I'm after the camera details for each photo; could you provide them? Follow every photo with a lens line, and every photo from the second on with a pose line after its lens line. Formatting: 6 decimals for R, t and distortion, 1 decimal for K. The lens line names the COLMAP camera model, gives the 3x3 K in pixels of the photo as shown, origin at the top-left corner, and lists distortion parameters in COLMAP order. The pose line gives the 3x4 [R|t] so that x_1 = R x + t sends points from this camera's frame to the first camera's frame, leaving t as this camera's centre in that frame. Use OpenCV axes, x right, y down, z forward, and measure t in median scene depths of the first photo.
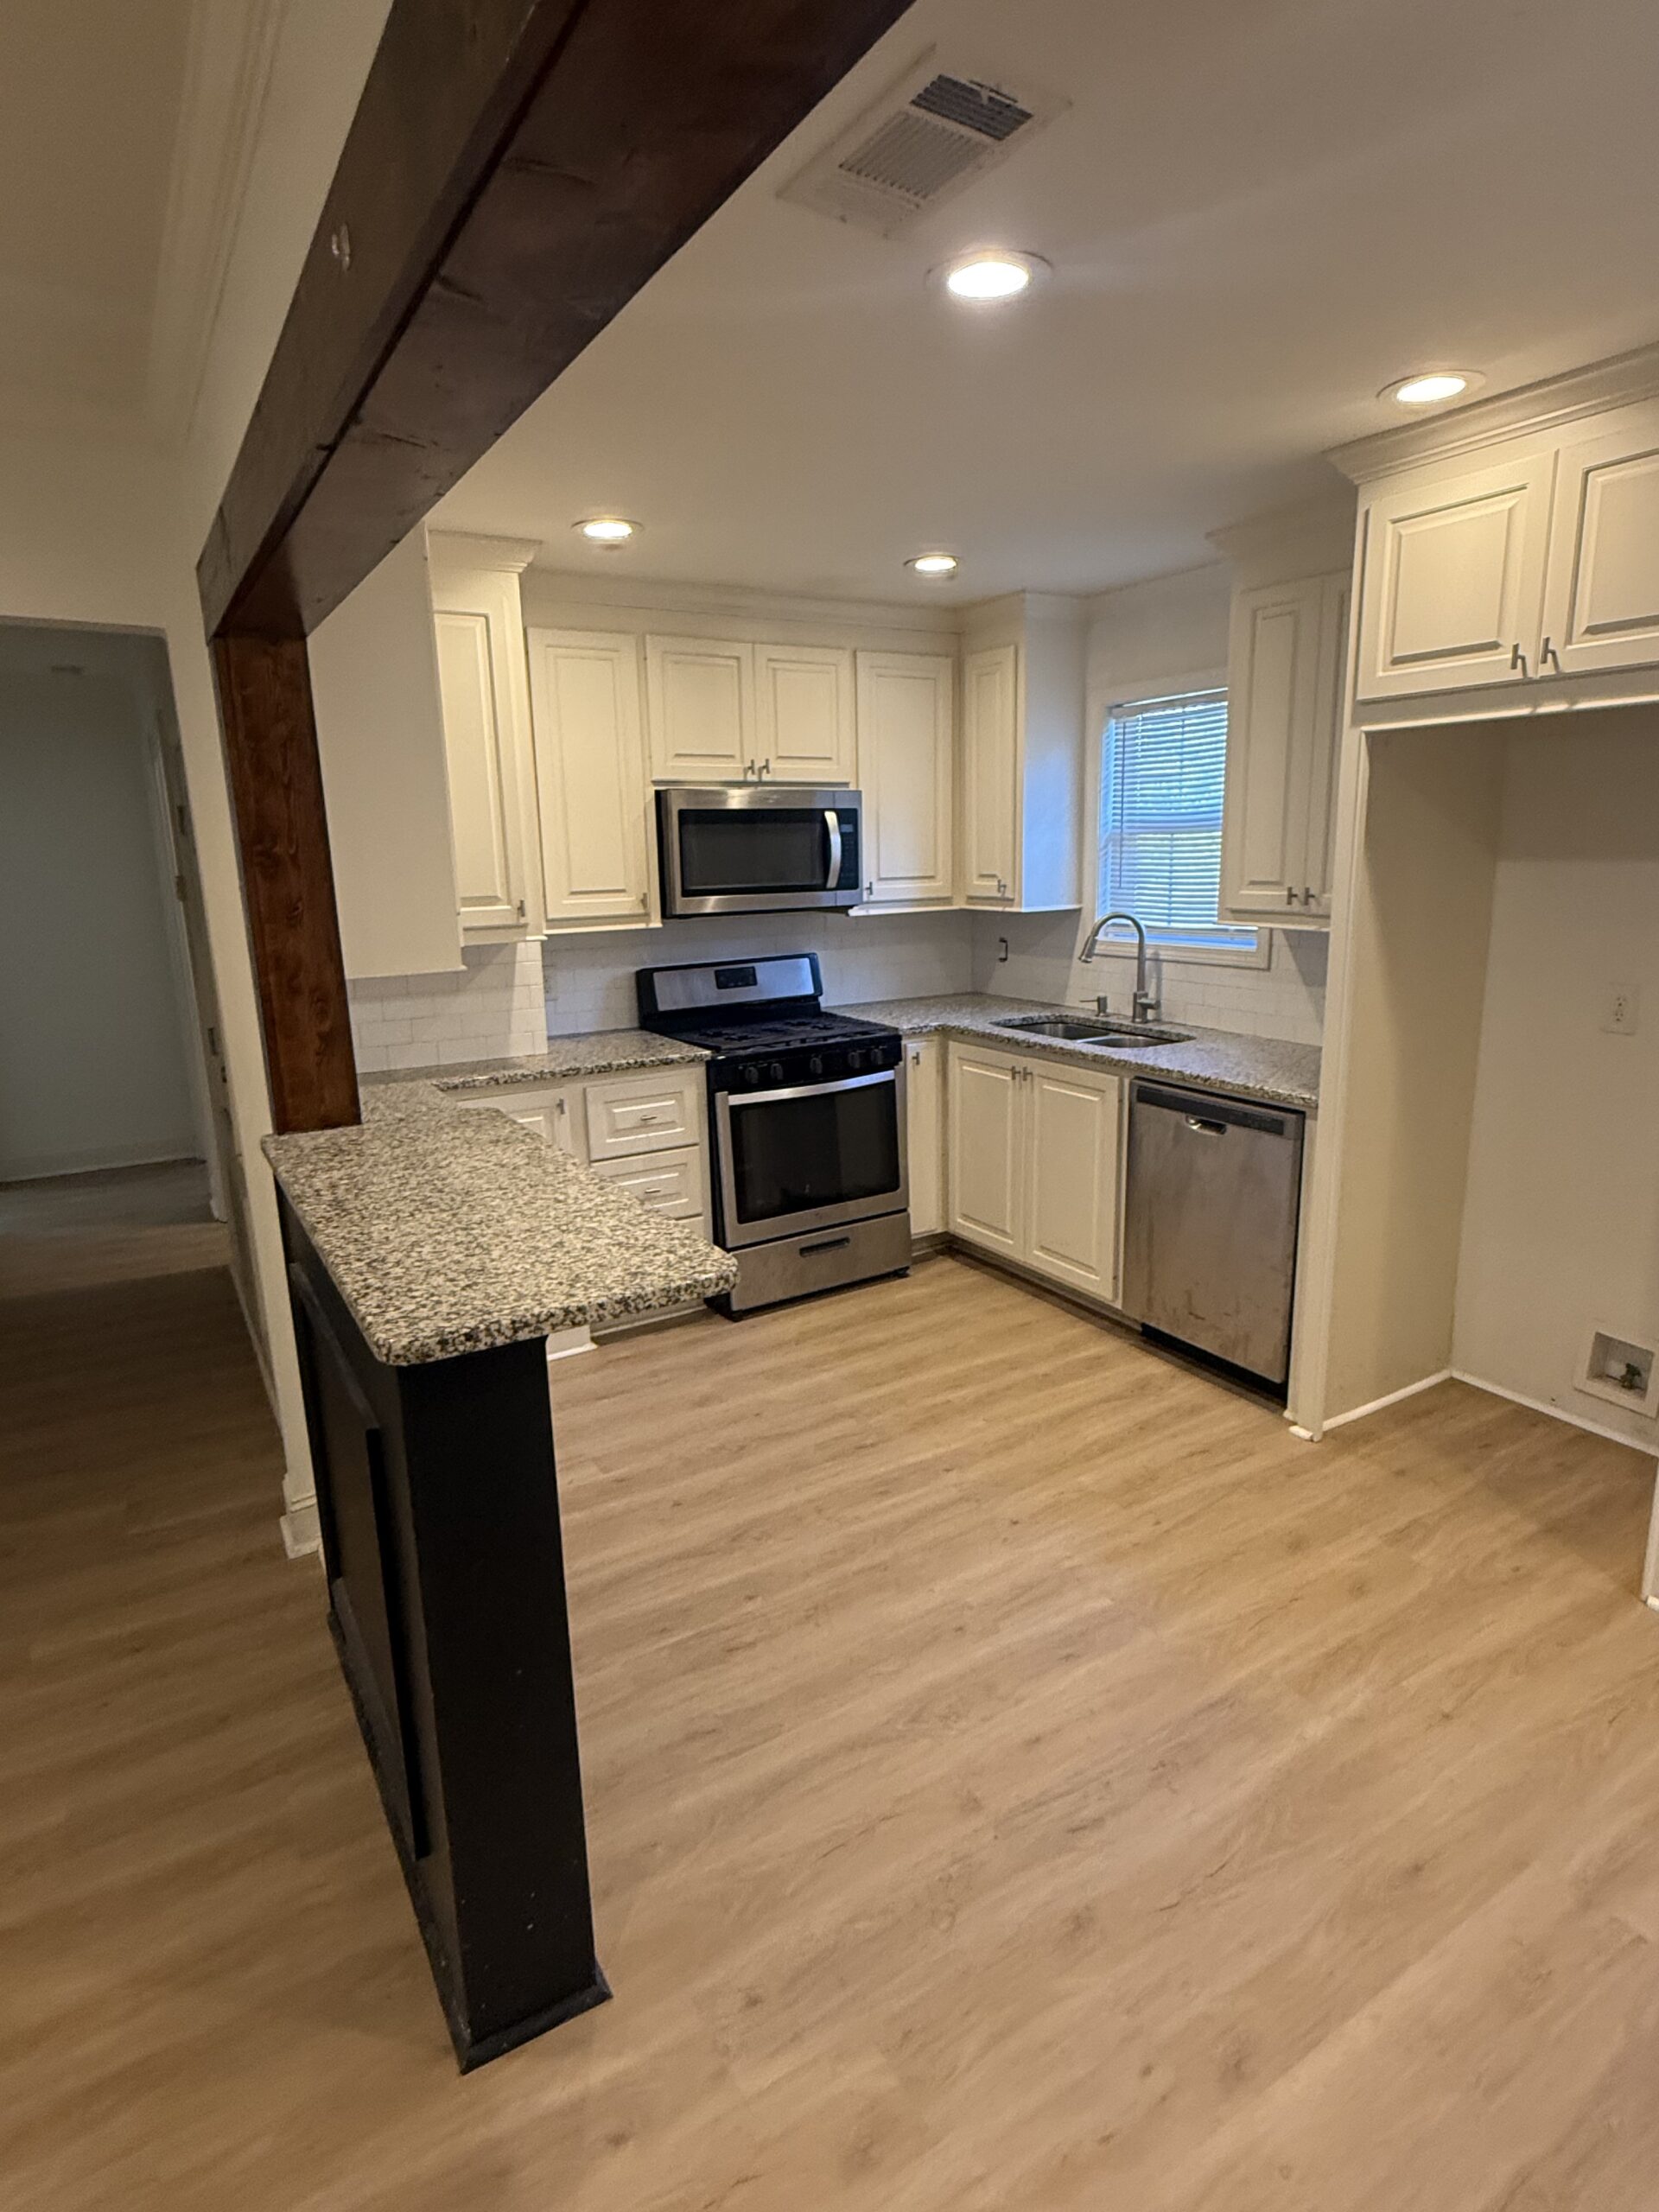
lens RADIAL K [[1182.4, 0, 833.0], [0, 1182.4, 1100.4], [0, 0, 1]] dist [0.001818, 0.000285]
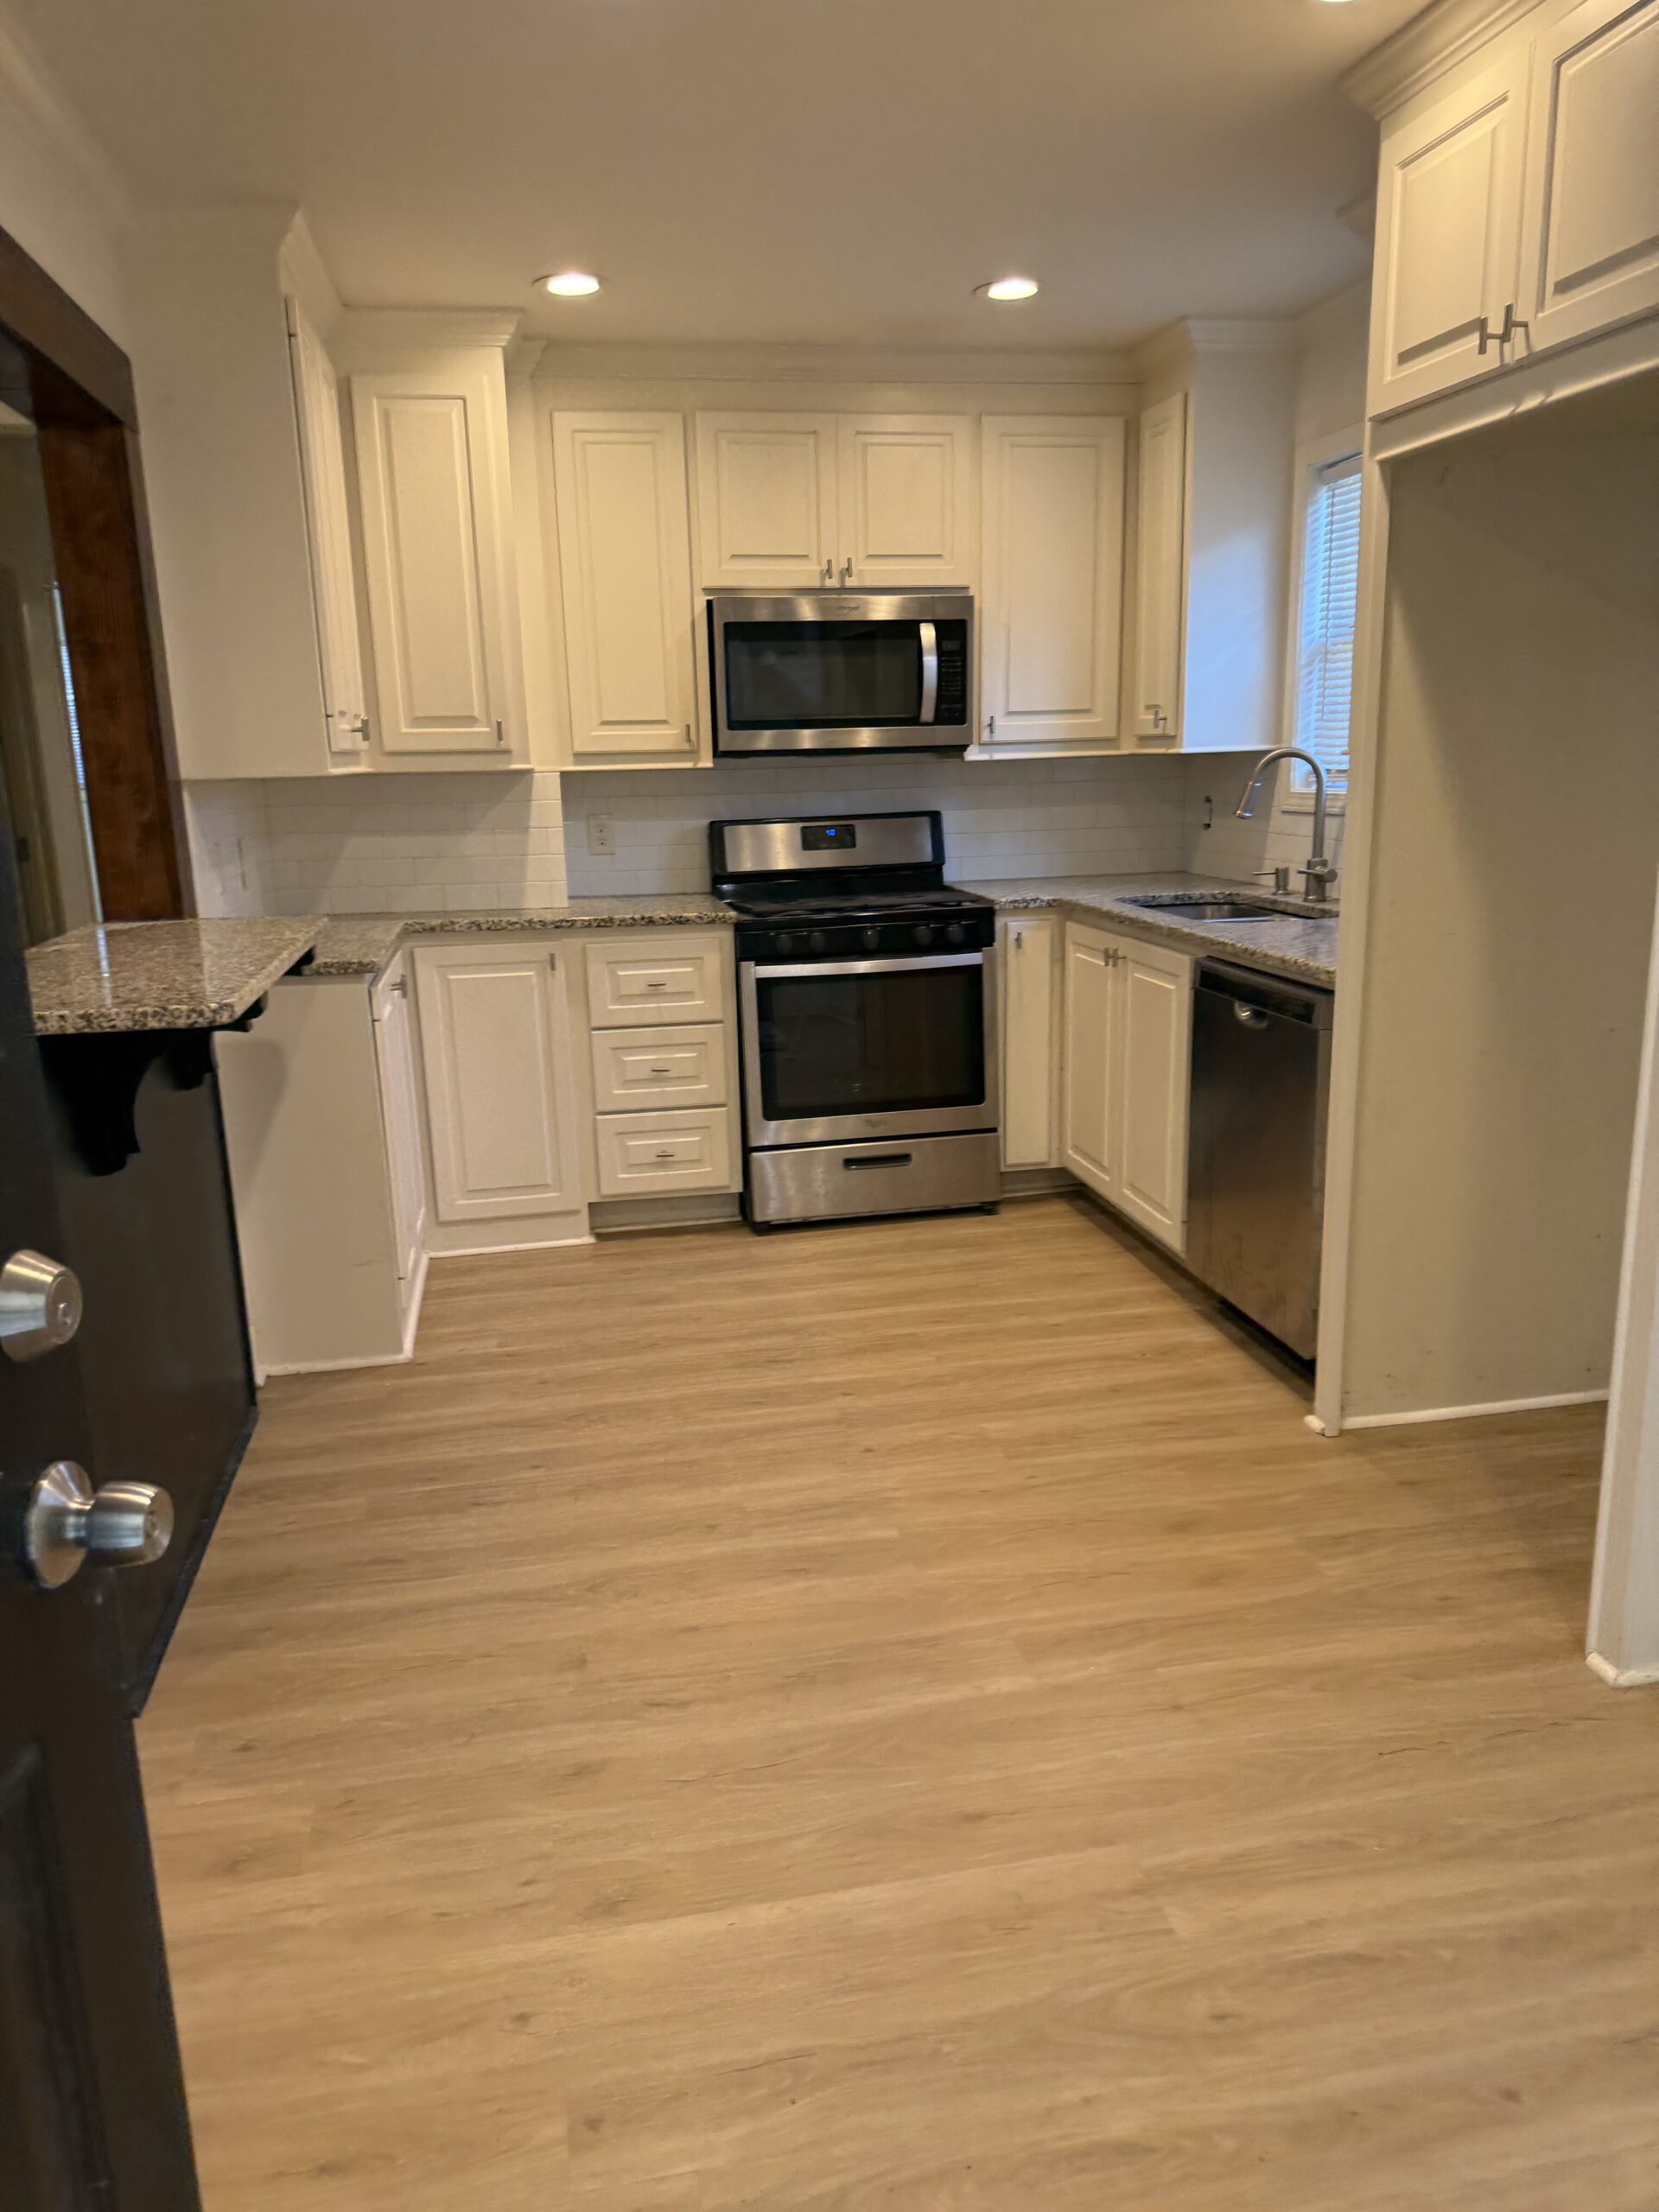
lens RADIAL K [[1544.2, 0, 815.0], [0, 1544.2, 1144.2], [0, 0, 1]] dist [0.079370, -0.127152]
pose [[0.934305, 0.087830, -0.345486, 0.356746], [-0.072330, 0.995720, 0.057530, 0.058440], [0.349061, -0.028761, 0.936659, -0.031197]]
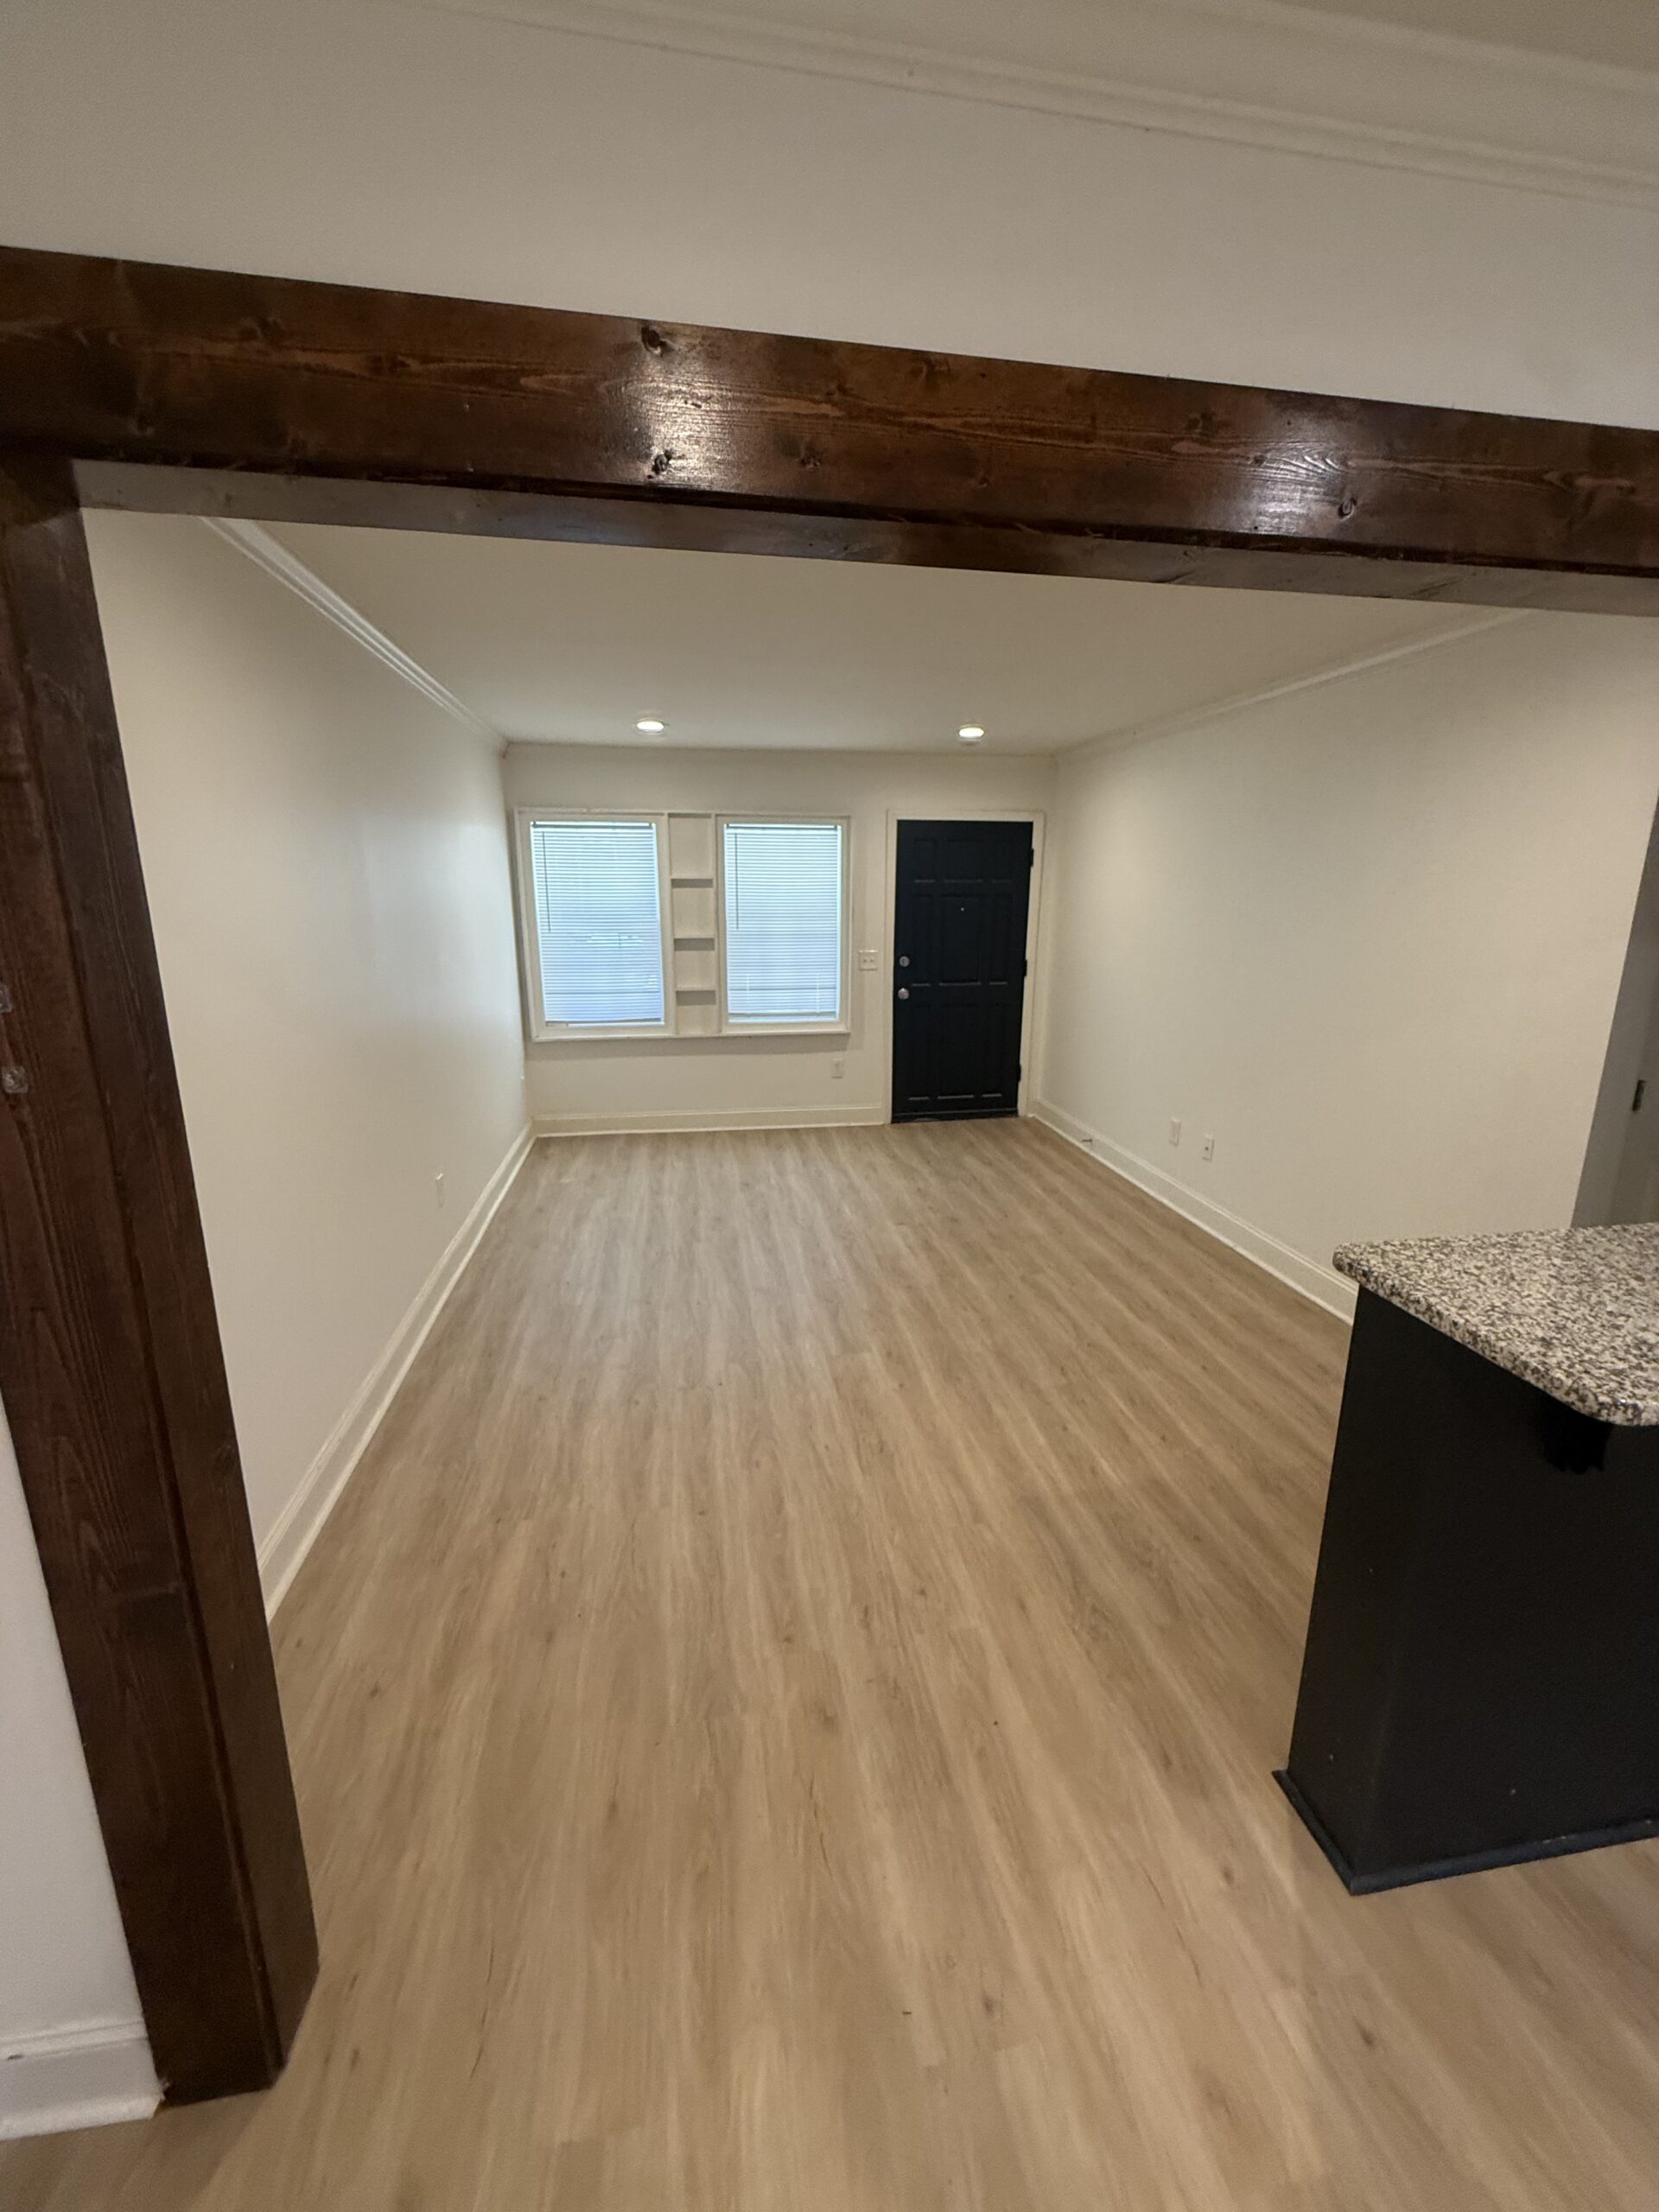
lens RADIAL K [[885.6, 0, 831.0], [0, 885.6, 1095.5], [0, 0, 1]] dist [-0.001650, -0.000041]
pose [[-0.371561, 0.229669, -0.899553, 0.266522], [-0.197687, 0.927127, 0.318364, -0.063489], [0.907118, 0.296121, -0.299081, 0.251056]]
